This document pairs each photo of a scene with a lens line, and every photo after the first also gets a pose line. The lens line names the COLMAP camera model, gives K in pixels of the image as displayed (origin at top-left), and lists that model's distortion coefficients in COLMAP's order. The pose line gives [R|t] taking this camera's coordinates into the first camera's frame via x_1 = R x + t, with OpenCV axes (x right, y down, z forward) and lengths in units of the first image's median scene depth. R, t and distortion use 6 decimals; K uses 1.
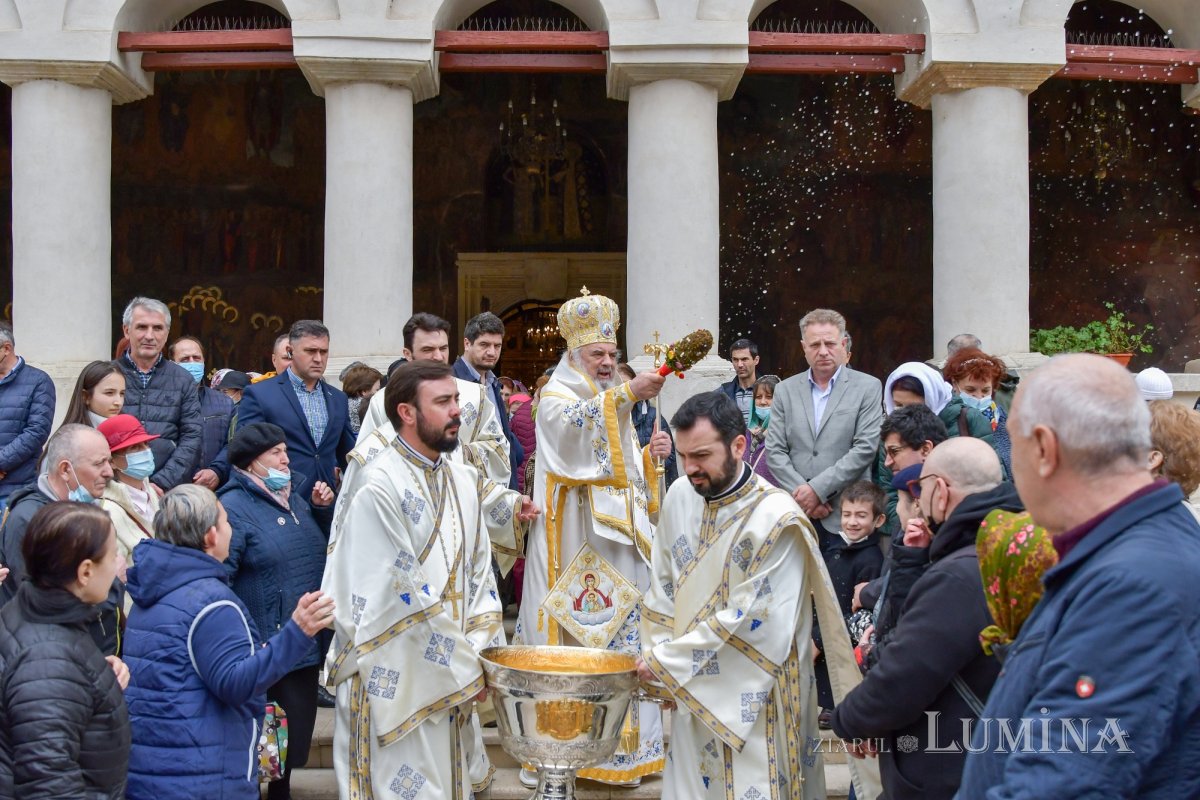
lens RADIAL K [[2230.3, 0, 600.0], [0, 2230.3, 400.0], [0, 0, 1]] dist [-0.129688, 0.078004]
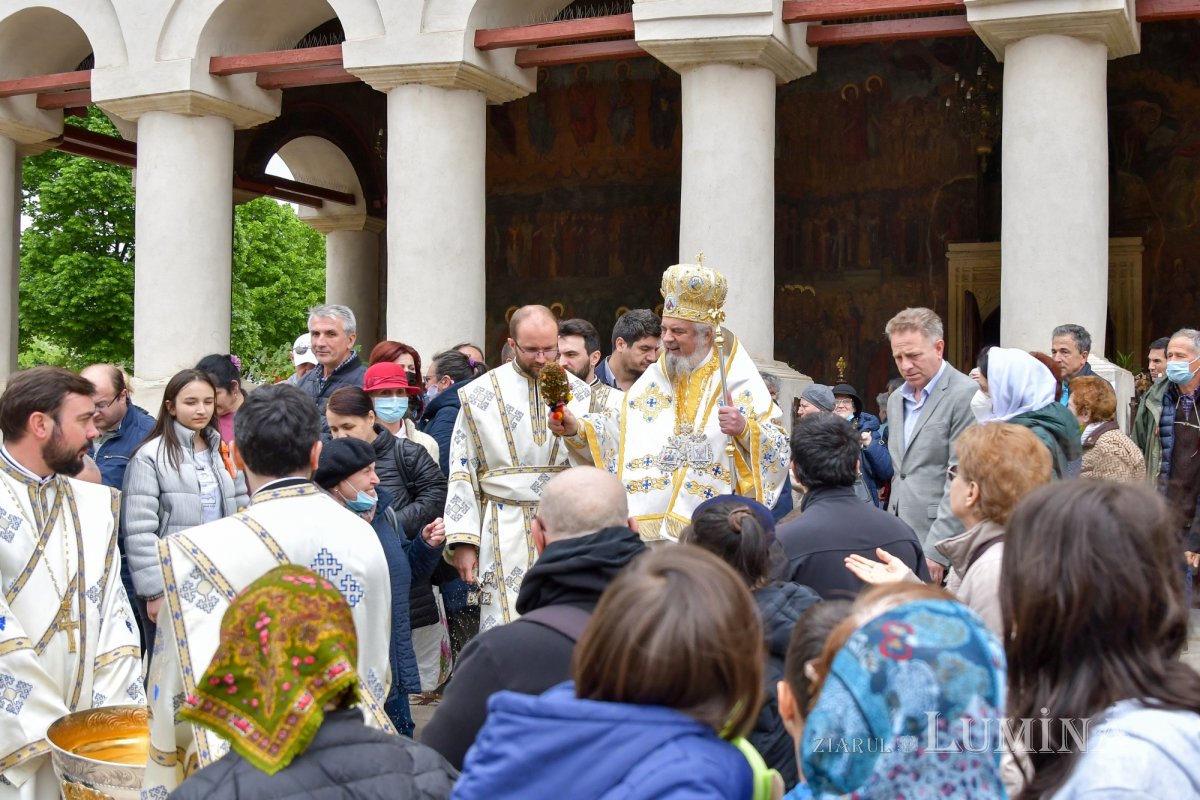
lens RADIAL K [[2230.3, 0, 600.0], [0, 2230.3, 400.0], [0, 0, 1]] dist [-0.129688, 0.078004]
pose [[0.849822, 0.003336, -0.527059, 0.346190], [-0.004003, 0.999992, -0.000125, -0.003267], [0.527055, 0.002216, 0.849828, 0.194741]]
